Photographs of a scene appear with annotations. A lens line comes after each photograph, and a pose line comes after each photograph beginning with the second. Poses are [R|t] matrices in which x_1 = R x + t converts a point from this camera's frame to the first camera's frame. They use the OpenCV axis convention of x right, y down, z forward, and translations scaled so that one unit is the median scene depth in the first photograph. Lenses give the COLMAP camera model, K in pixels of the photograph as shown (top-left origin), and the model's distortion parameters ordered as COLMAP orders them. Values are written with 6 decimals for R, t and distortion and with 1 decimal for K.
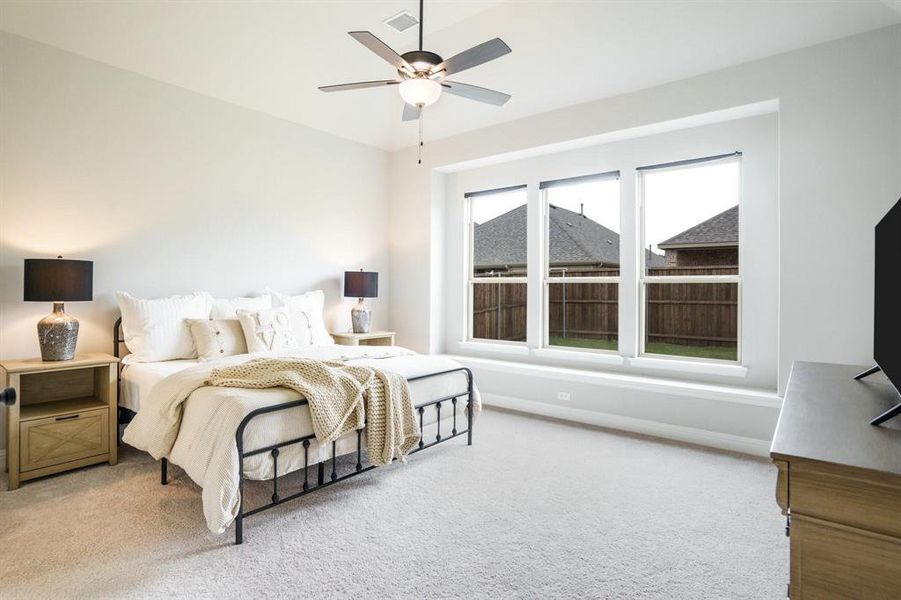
lens RADIAL K [[469.2, 0, 450.2], [0, 469.2, 295.9], [0, 0, 1]] dist [0.016285, -0.003369]
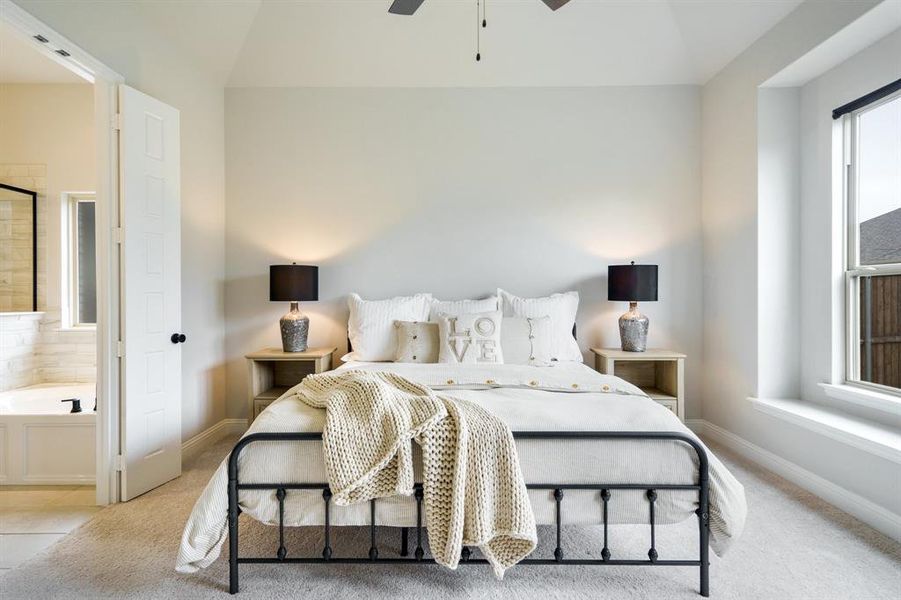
lens RADIAL K [[469.2, 0, 450.5], [0, 469.2, 295.9], [0, 0, 1]] dist [0.016285, -0.003369]
pose [[0.628610, -0.007953, -0.777680, 0.270365], [-0.007302, 0.999843, -0.016126, 0.012046], [0.777686, 0.015816, 0.628454, 0.479607]]
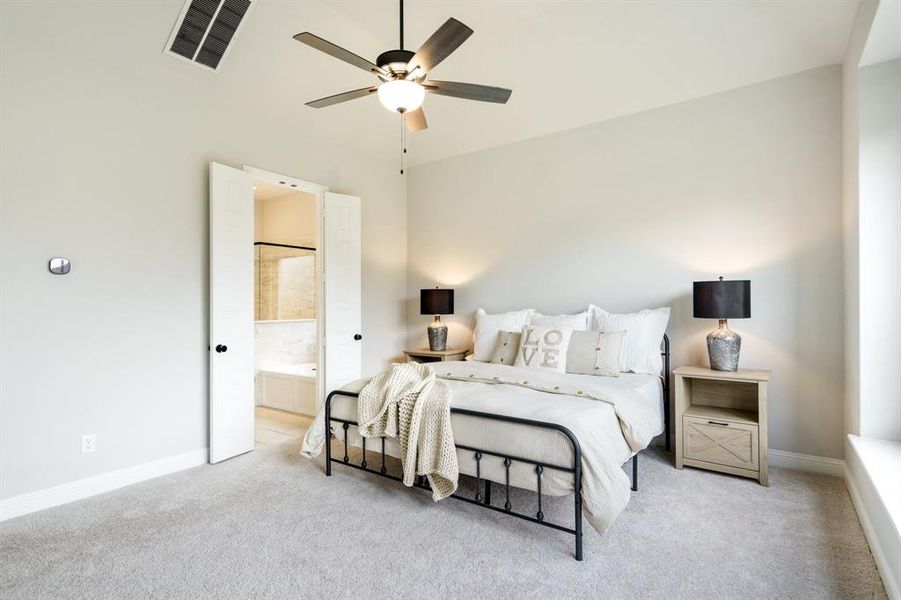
lens RADIAL K [[469.2, 0, 454.7], [0, 469.2, 298.0], [0, 0, 1]] dist [0.016285, -0.003369]
pose [[0.053422, -0.020948, -0.998352, 0.675667], [-0.013003, 0.999681, -0.021672, -0.009323], [0.998487, 0.014139, 0.053133, 0.820035]]
